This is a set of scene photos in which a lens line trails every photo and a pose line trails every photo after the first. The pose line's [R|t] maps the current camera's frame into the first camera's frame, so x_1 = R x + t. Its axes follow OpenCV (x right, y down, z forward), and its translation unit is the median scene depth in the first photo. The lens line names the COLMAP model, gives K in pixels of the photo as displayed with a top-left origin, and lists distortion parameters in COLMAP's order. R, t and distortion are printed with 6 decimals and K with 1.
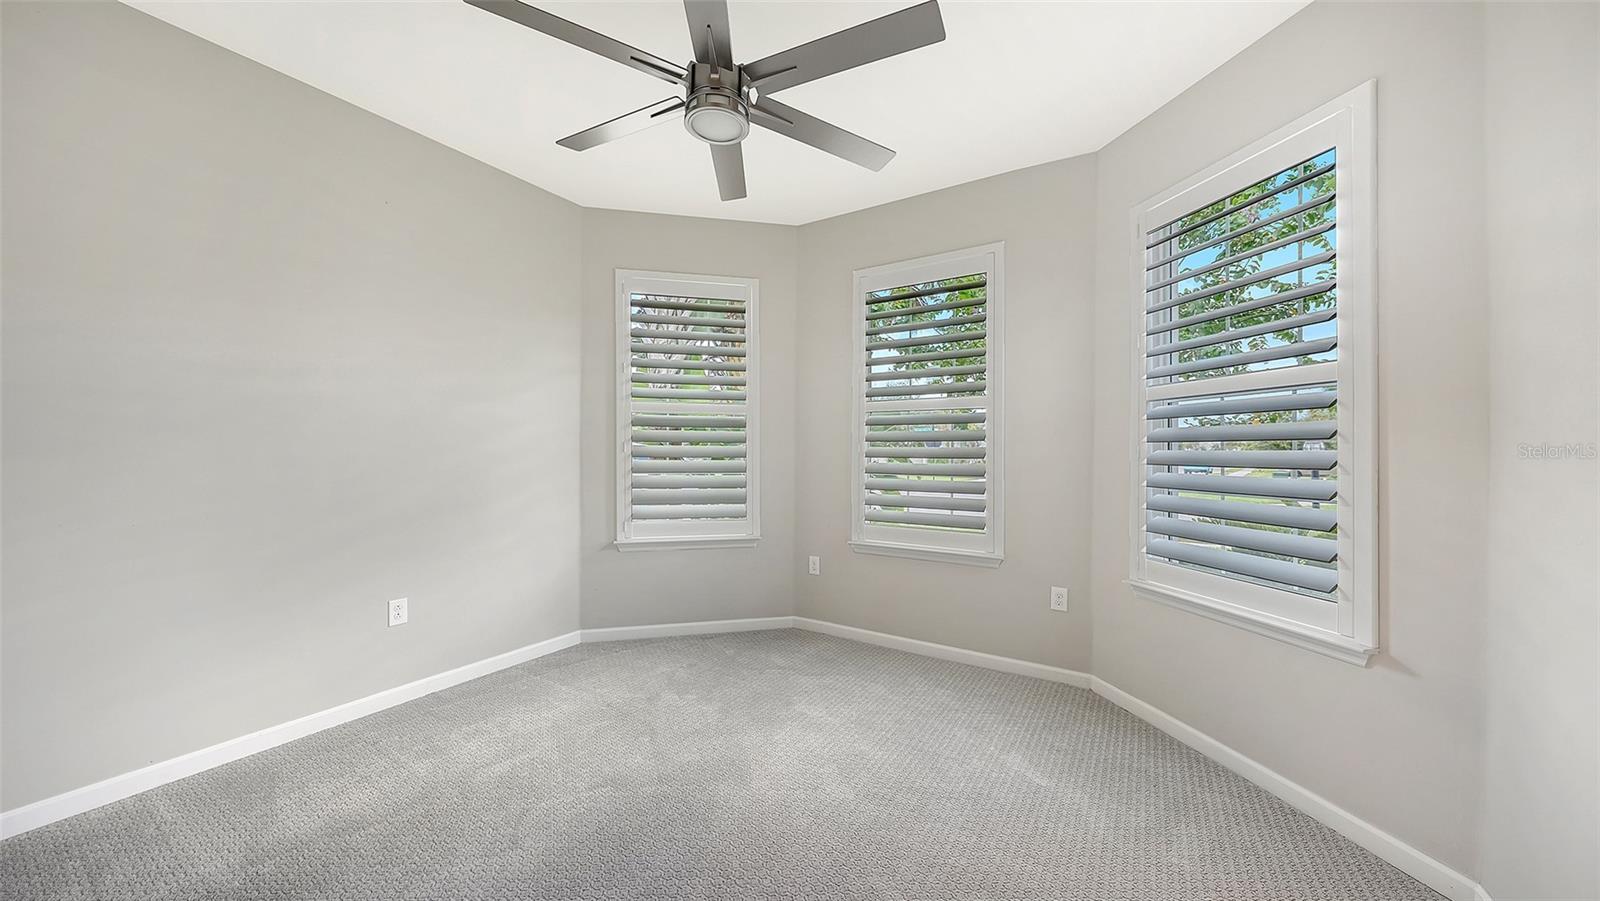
lens RADIAL K [[557.9, 0, 790.0], [0, 557.9, 451.2], [0, 0, 1]] dist [-0.001189, -0.000081]
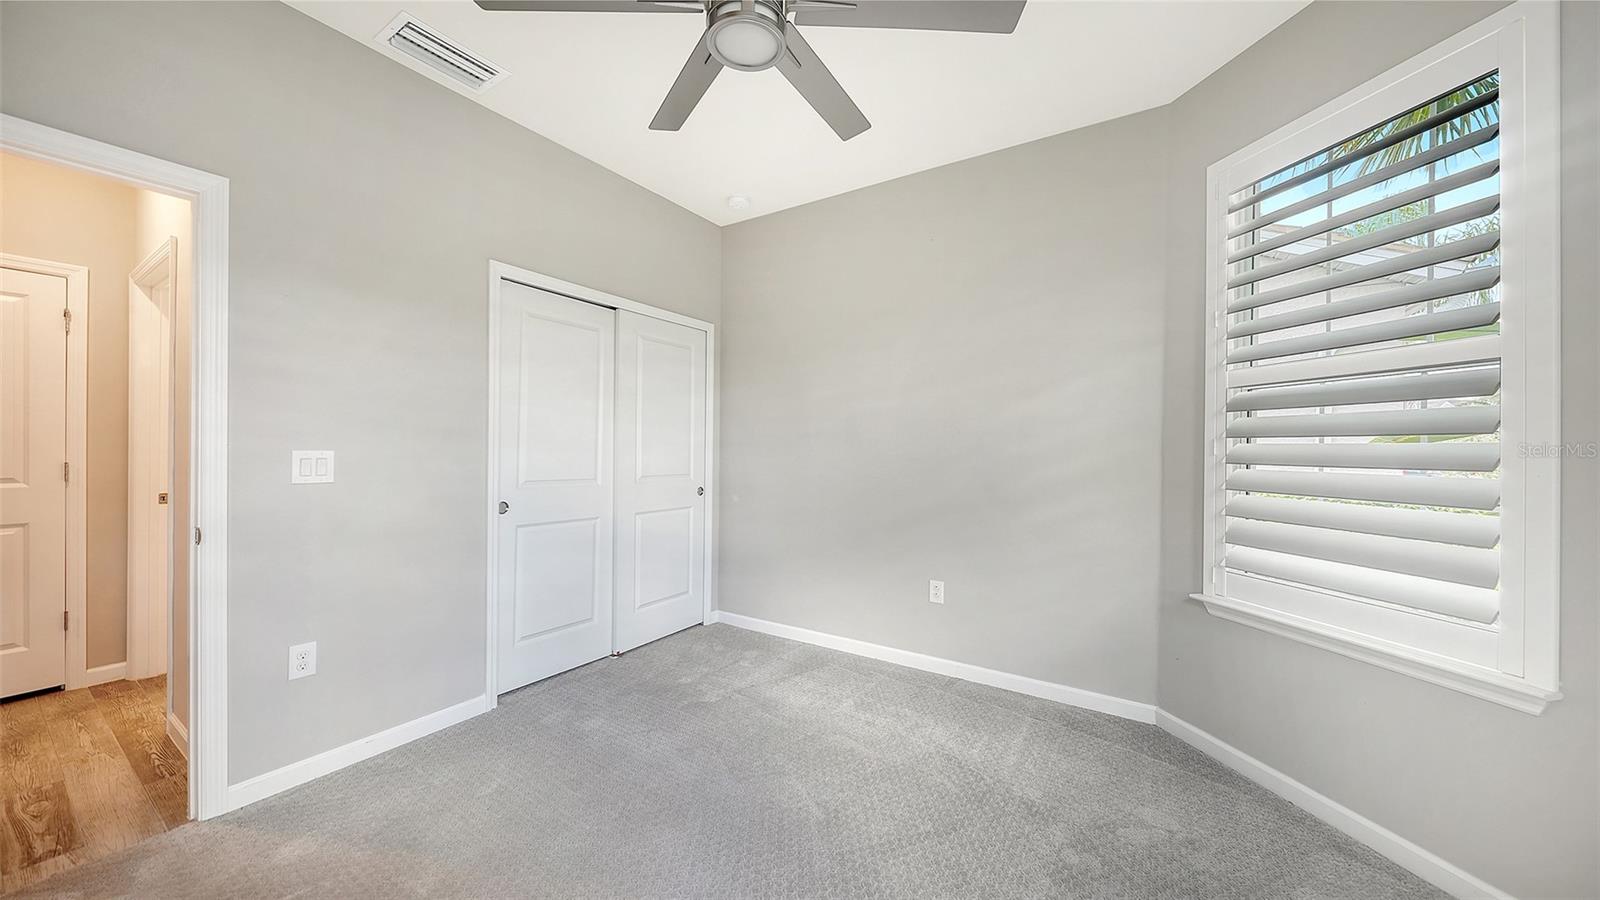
lens RADIAL K [[557.9, 0, 790.0], [0, 557.9, 450.7], [0, 0, 1]] dist [-0.001189, -0.000081]
pose [[-0.030450, 0.000921, -0.999536, 0.354533], [-0.005792, 0.999983, 0.001097, -0.000498], [0.999520, 0.005823, -0.030444, 0.578109]]
